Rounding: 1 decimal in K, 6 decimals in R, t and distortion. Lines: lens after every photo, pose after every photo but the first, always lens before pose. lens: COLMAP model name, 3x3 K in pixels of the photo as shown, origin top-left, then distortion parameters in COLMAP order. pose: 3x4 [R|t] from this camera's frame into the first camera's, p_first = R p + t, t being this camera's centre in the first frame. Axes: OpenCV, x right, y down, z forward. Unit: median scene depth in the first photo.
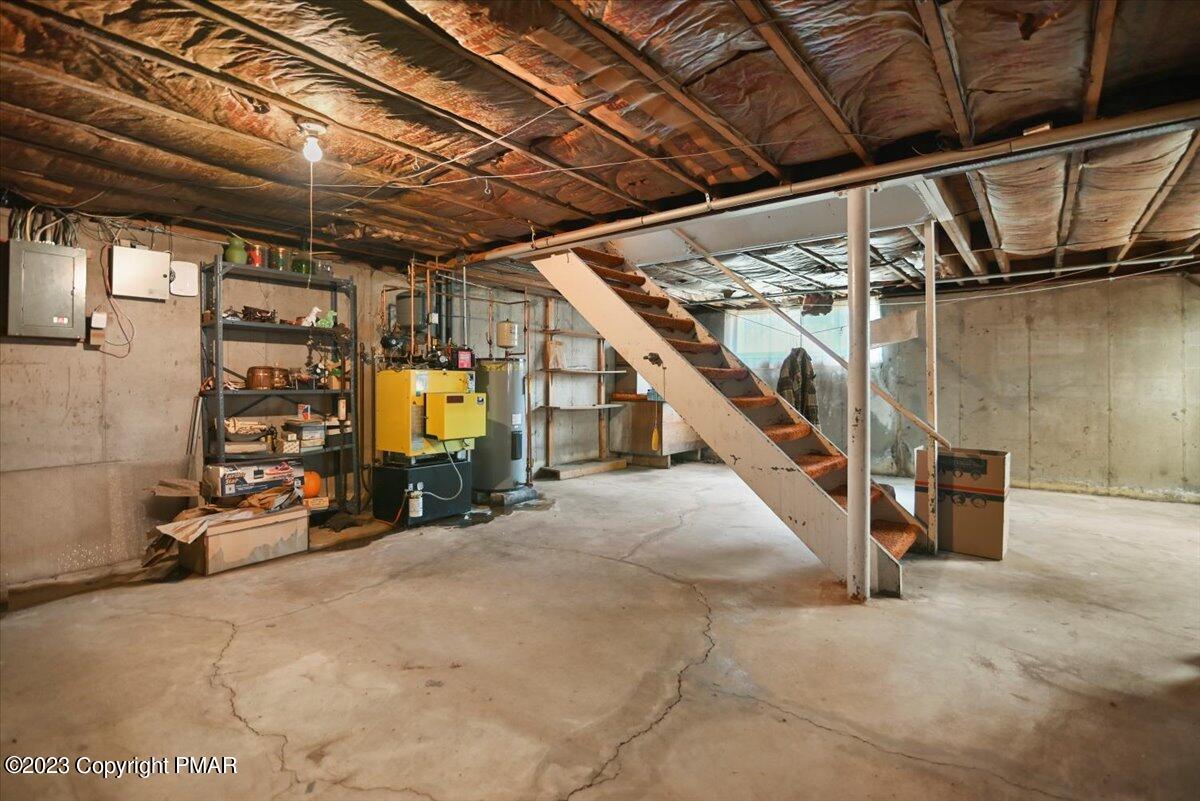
lens RADIAL K [[558.0, 0, 600.4], [0, 558.0, 381.1], [0, 0, 1]] dist [-0.017056, -0.000496]
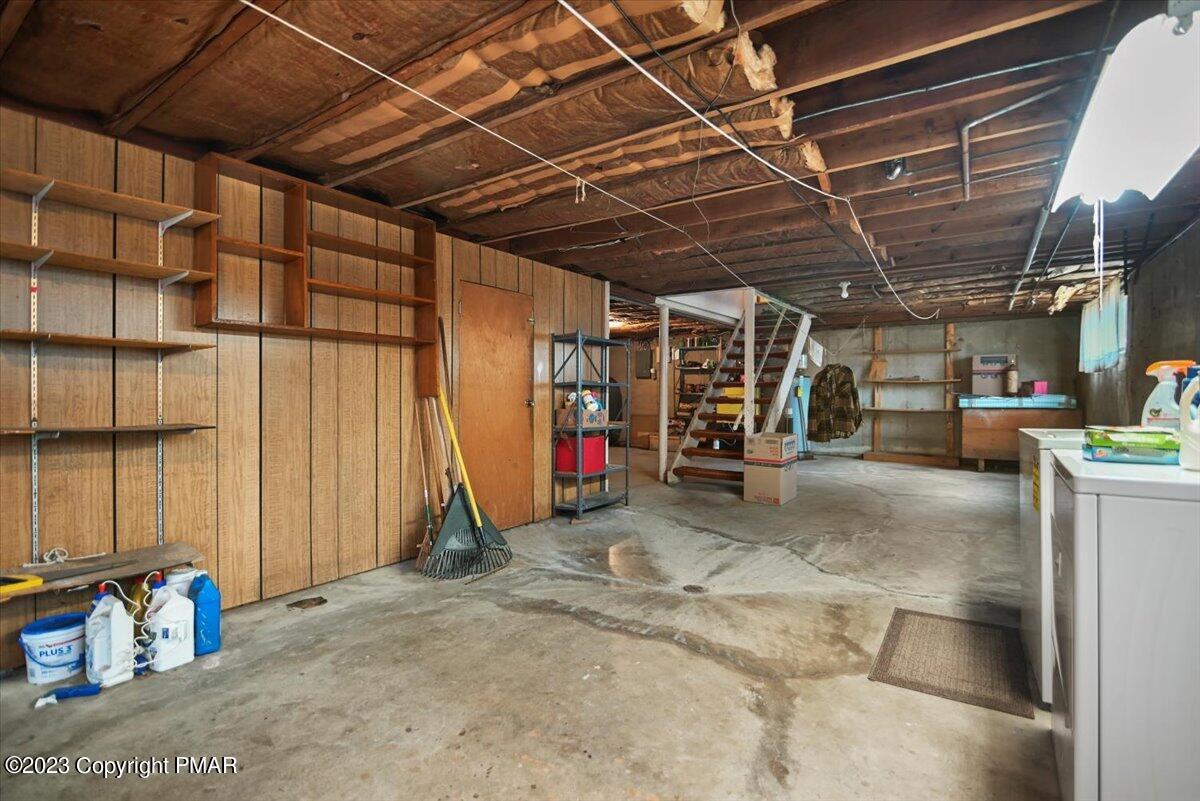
lens RADIAL K [[558.0, 0, 600.4], [0, 558.0, 381.1], [0, 0, 1]] dist [-0.017056, -0.000496]
pose [[0.070169, -0.011436, -0.997470, 1.186959], [0.011853, 0.999873, -0.010629, -0.012858], [0.997465, -0.011077, 0.070296, 0.239171]]
